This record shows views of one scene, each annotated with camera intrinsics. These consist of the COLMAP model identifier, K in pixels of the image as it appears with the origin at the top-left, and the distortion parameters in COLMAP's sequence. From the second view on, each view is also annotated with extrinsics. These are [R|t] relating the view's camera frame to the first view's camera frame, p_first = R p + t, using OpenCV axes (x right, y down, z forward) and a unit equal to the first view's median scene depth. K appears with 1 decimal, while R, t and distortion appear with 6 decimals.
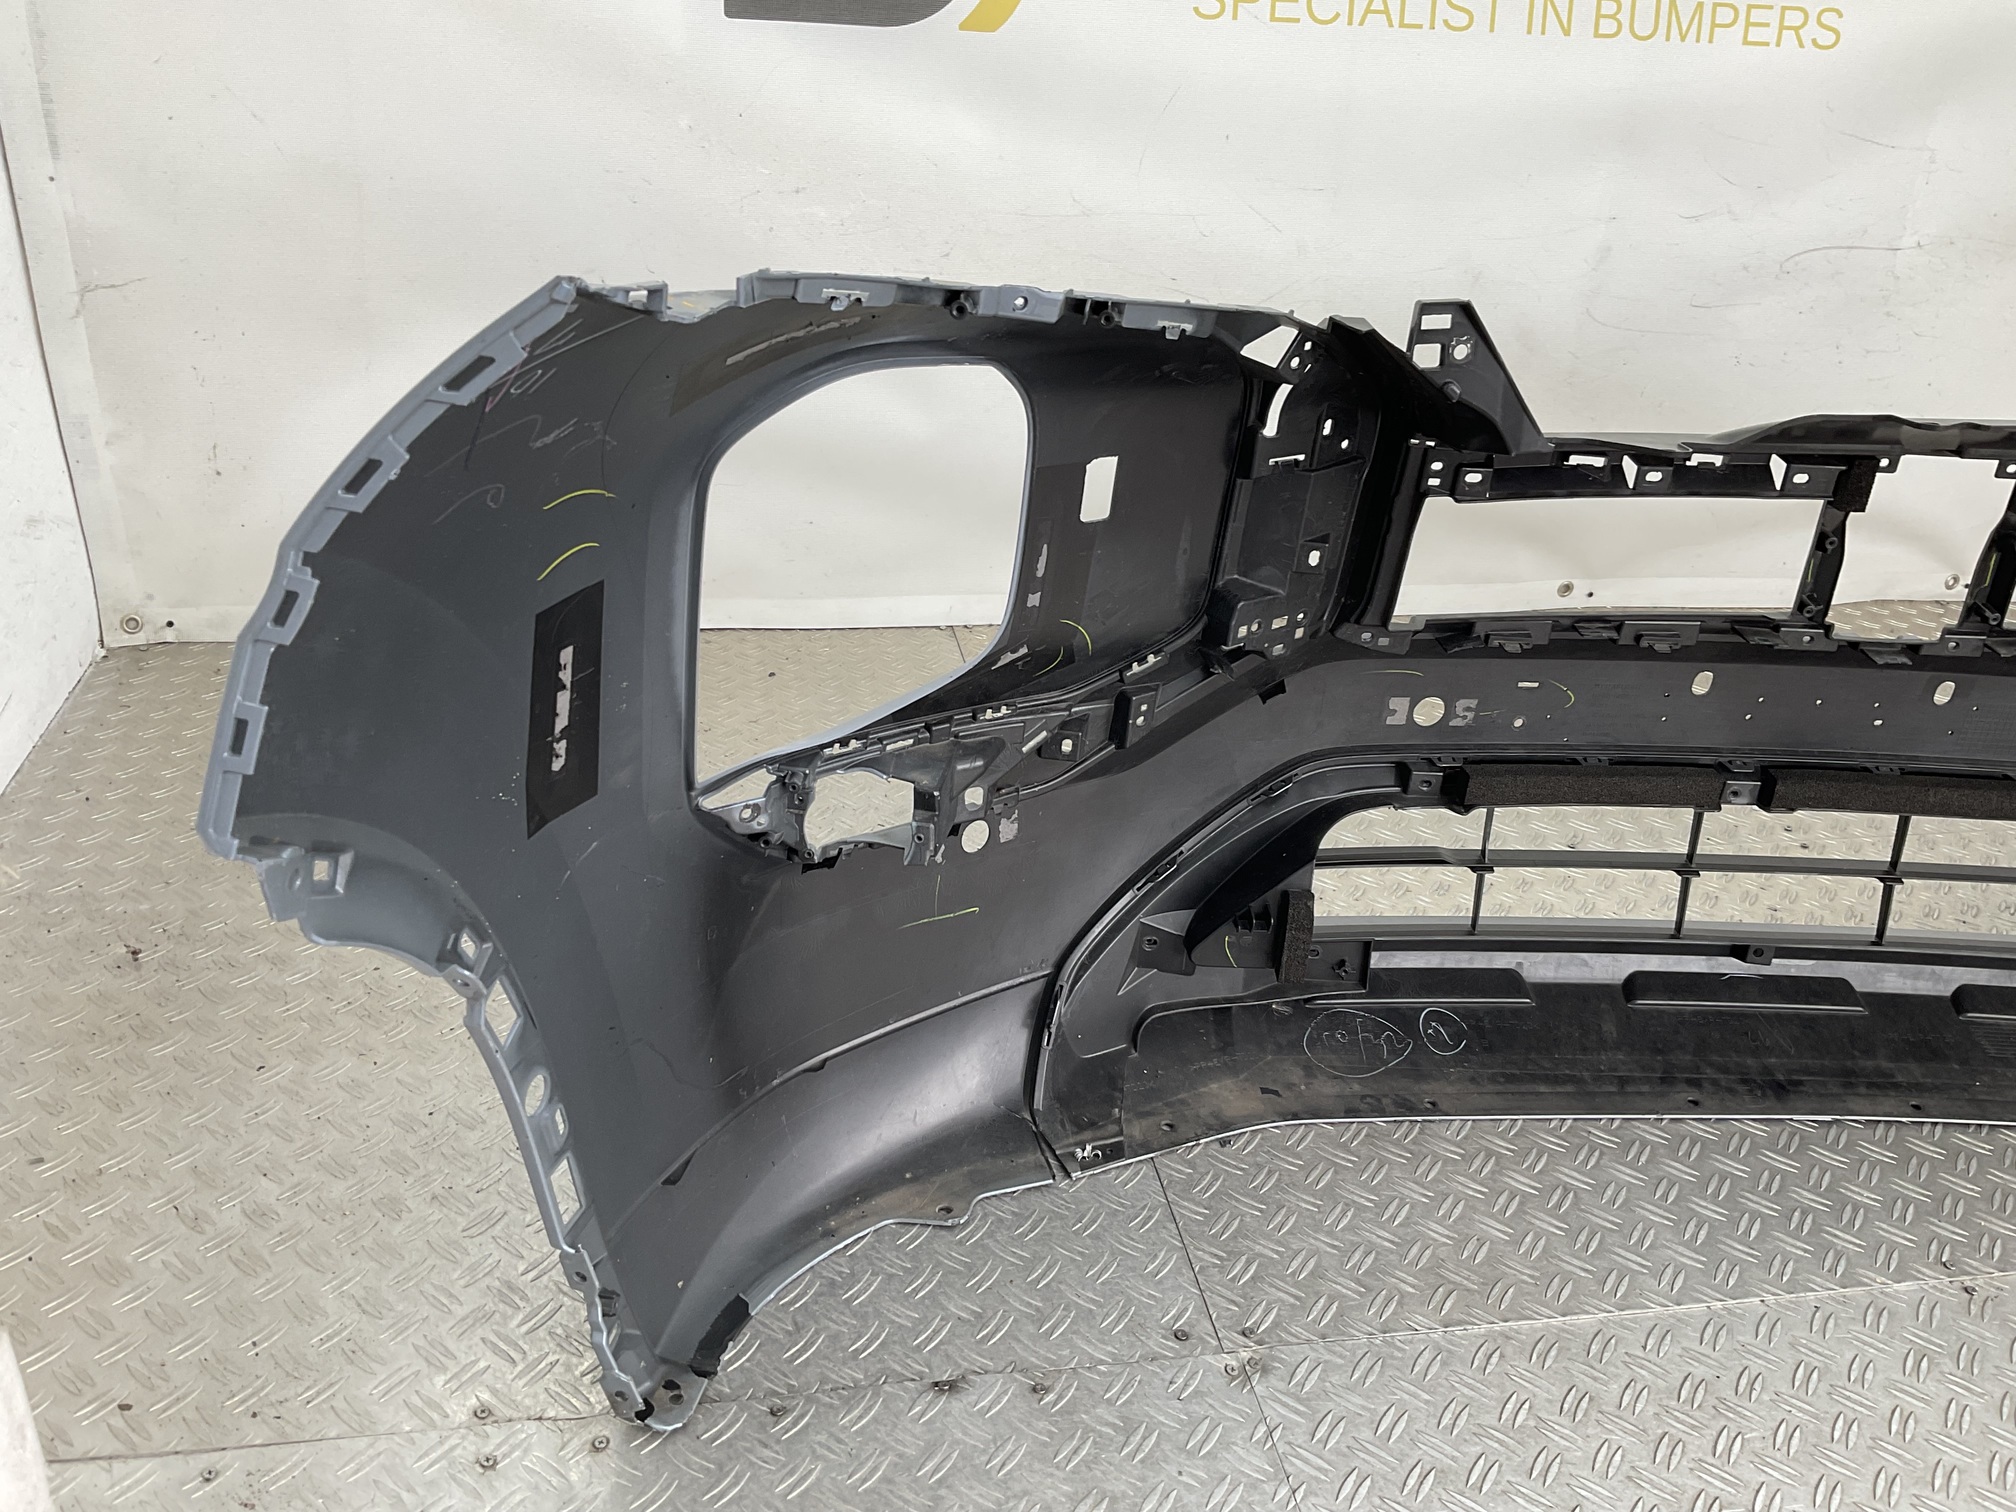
lens RADIAL K [[1664.3, 0, 1008.0], [0, 1664.3, 756.0], [0, 0, 1]] dist [0.060780, -0.120029]
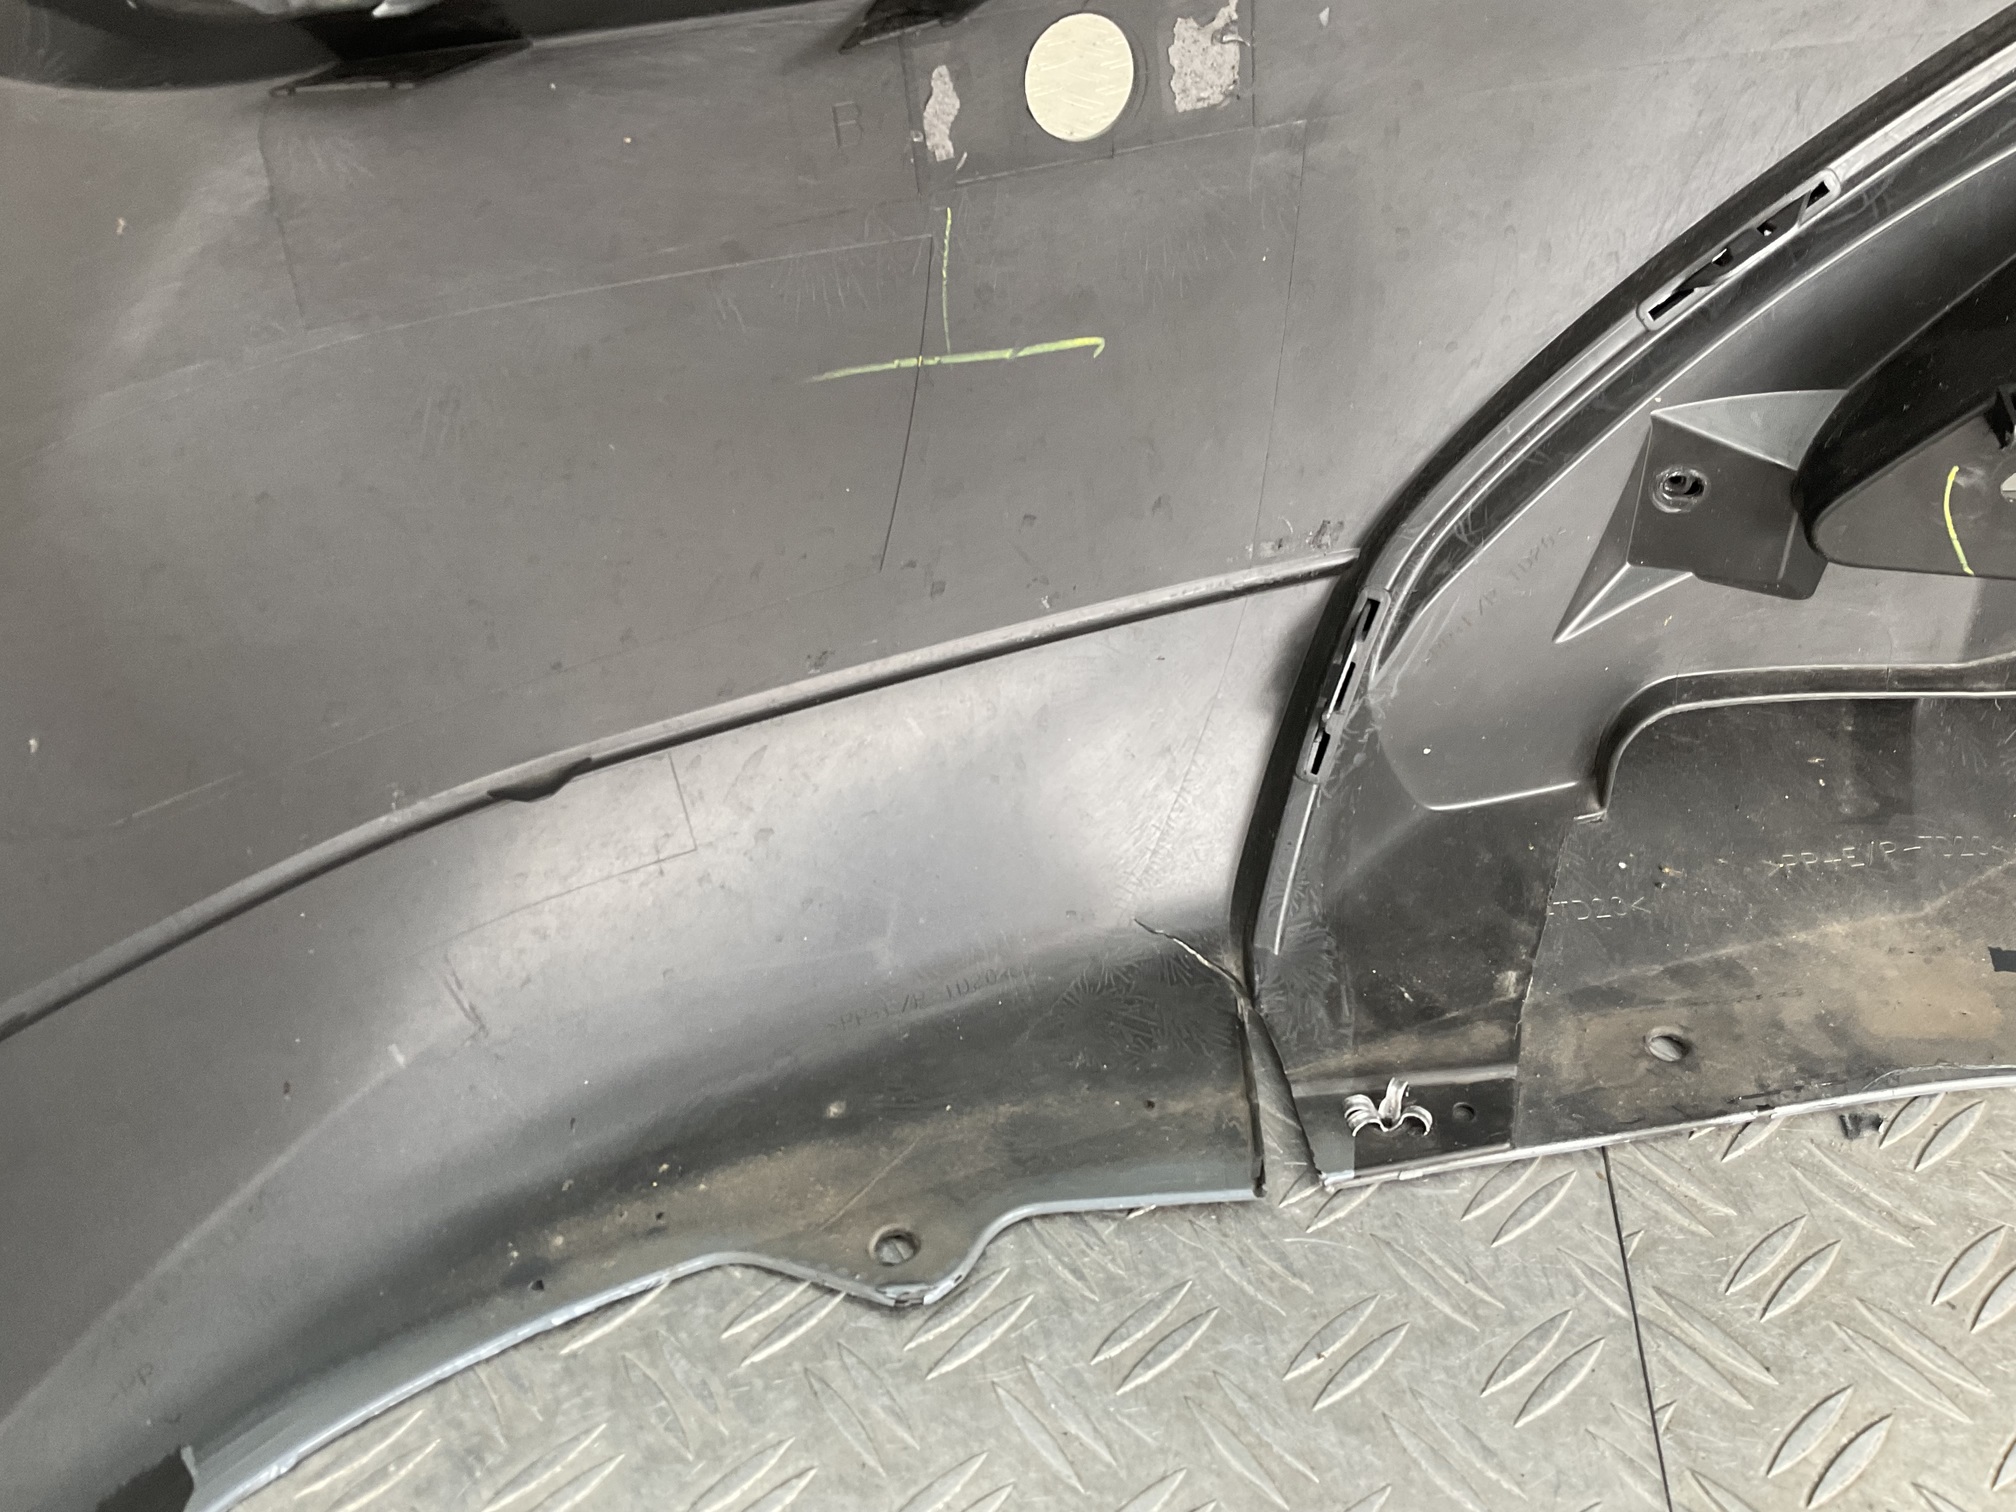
lens RADIAL K [[1650.1, 0, 1010.3], [0, 1650.1, 754.5], [0, 0, 1]] dist [0.113012, -0.233200]
pose [[0.947222, 0.088009, -0.308261, 0.070257], [-0.022611, 0.977524, 0.209607, 0.102309], [0.319780, -0.191574, 0.927923, 0.676980]]
